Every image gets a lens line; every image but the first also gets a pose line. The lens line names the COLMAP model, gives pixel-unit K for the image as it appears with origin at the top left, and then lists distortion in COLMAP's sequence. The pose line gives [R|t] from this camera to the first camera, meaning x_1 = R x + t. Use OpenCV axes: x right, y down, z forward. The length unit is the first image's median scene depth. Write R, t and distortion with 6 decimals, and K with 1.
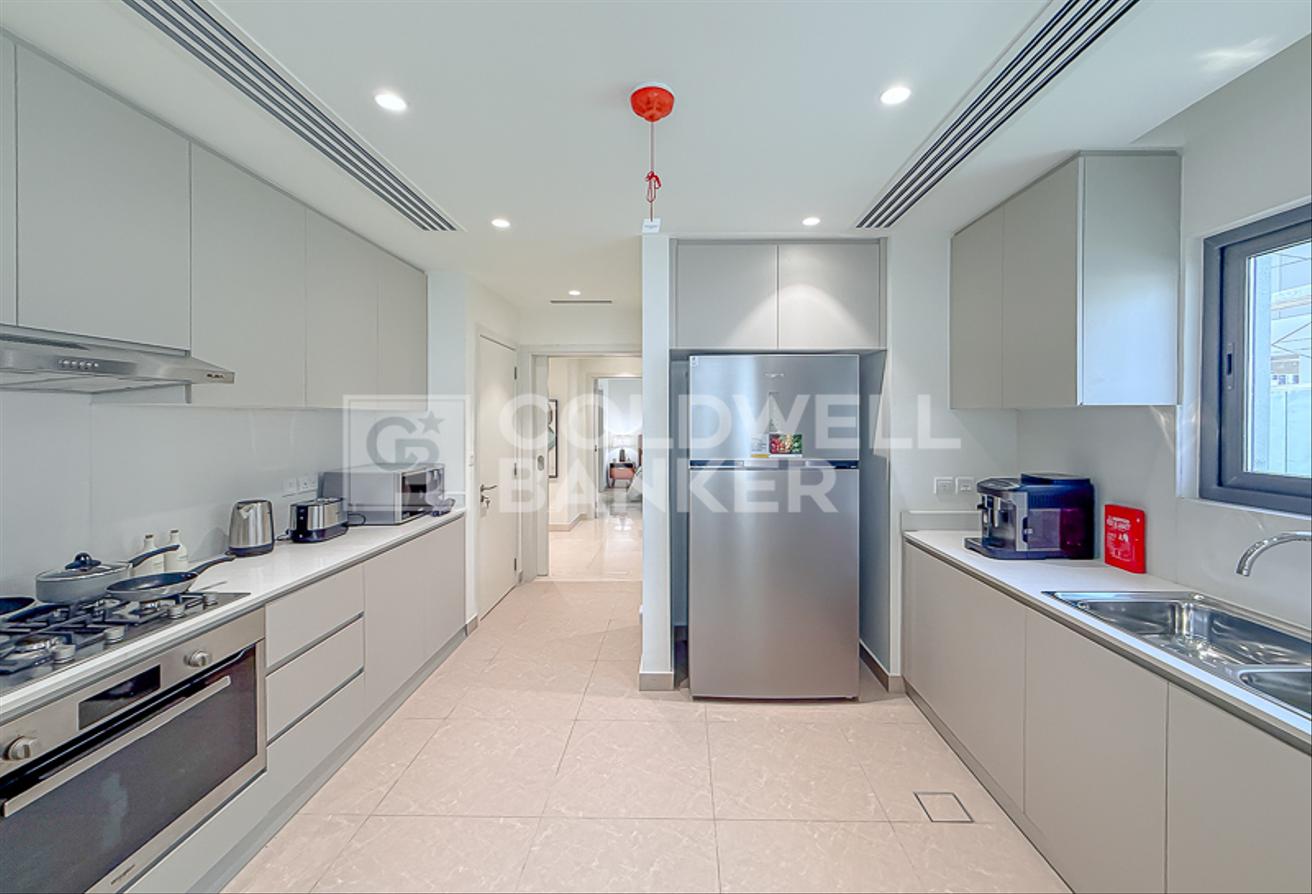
lens RADIAL K [[533.3, 0, 668.7], [0, 533.3, 425.5], [0, 0, 1]] dist [-0.000546, -0.000075]
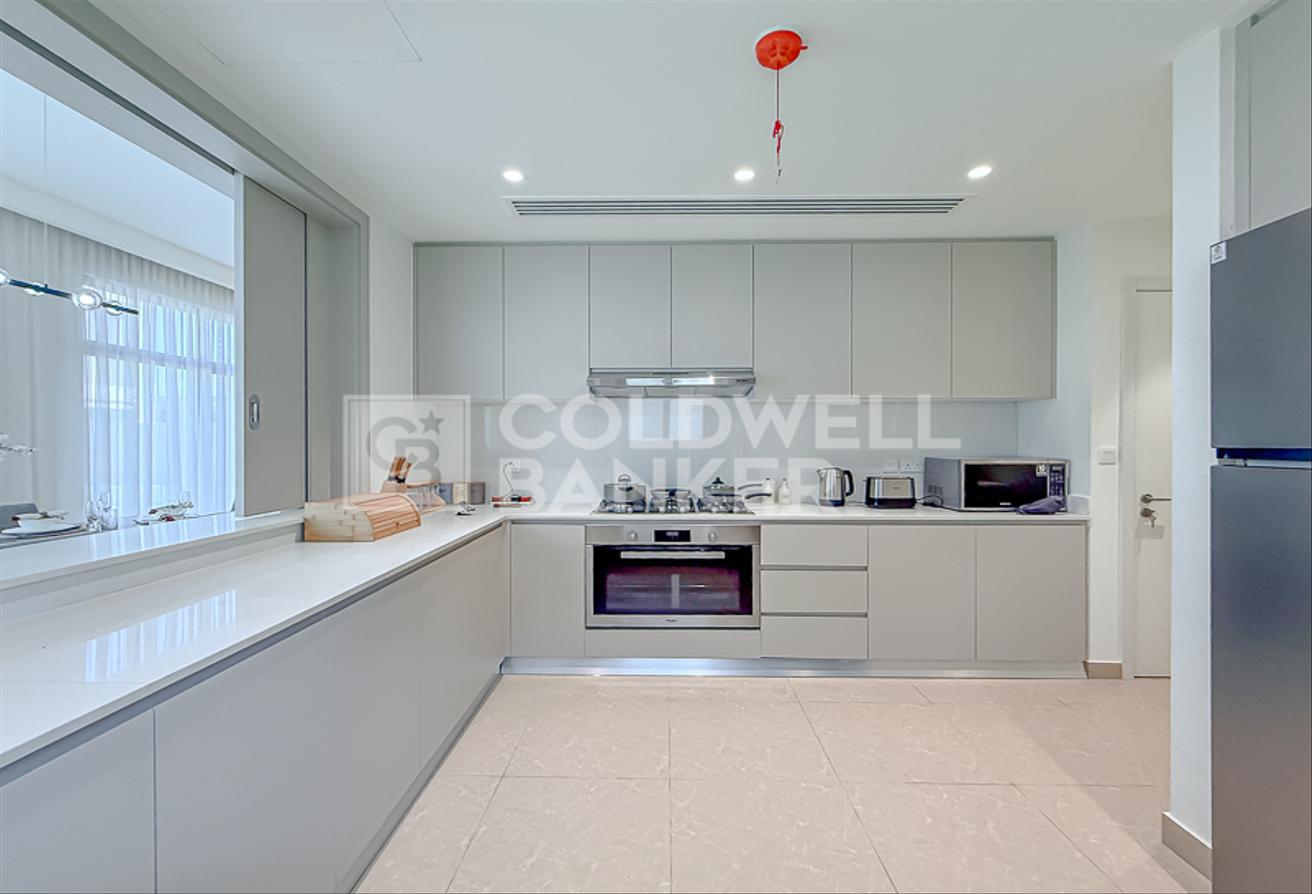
lens RADIAL K [[550.9, 0, 653.1], [0, 550.9, 444.5], [0, 0, 1]] dist [-0.000583, 0.000010]
pose [[-0.003442, 0.004216, -0.999985, 0.613040], [-0.008490, 0.999955, 0.004245, 0.070080], [0.999958, 0.008504, -0.003406, 0.488667]]
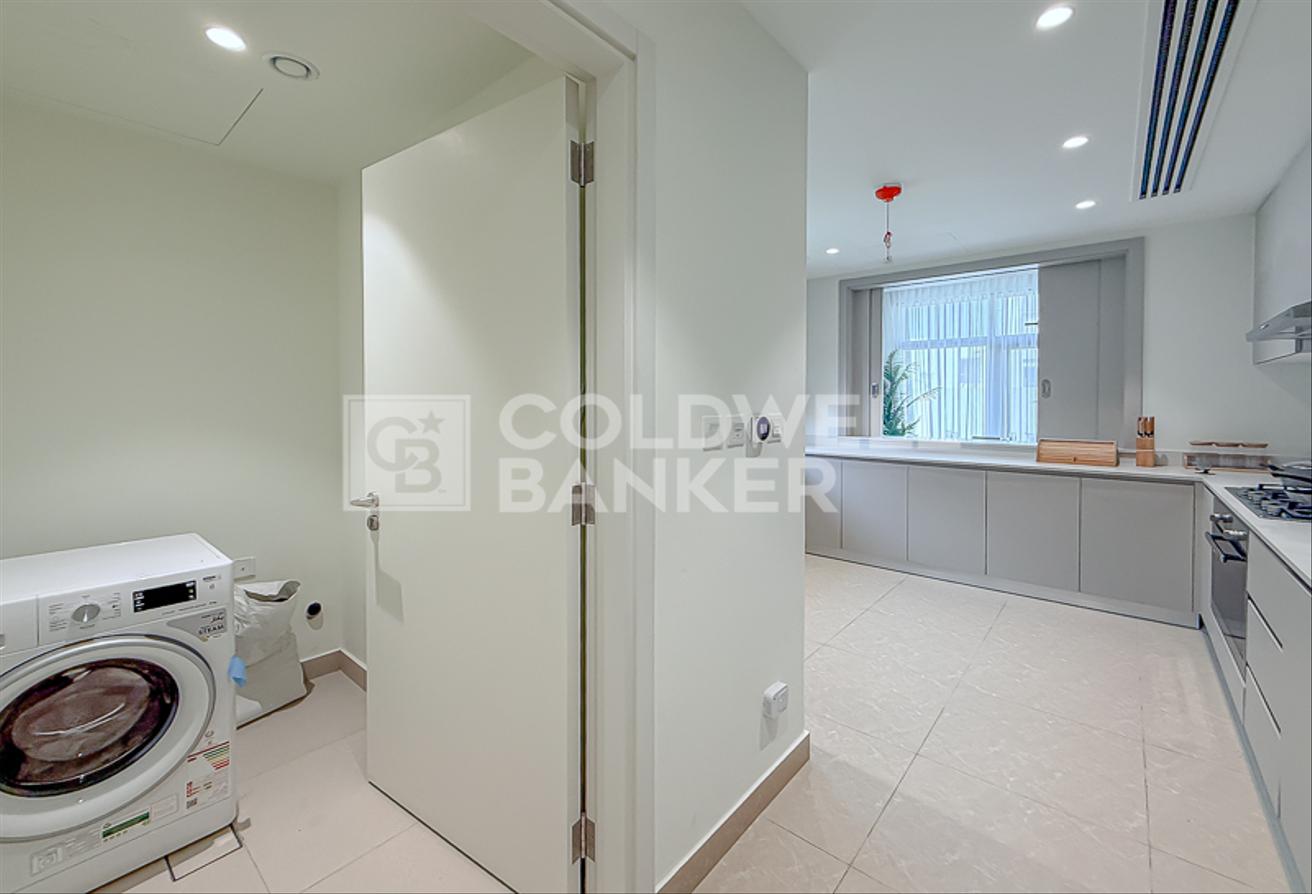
lens RADIAL K [[546.2, 0, 660.4], [0, 546.2, 412.9], [0, 0, 1]] dist [-0.001209, -0.000131]
pose [[-0.775812, -0.012401, 0.630842, -0.376322], [0.006593, 0.999593, 0.027758, 0.046573], [-0.630930, 0.025694, -0.775414, 1.828007]]
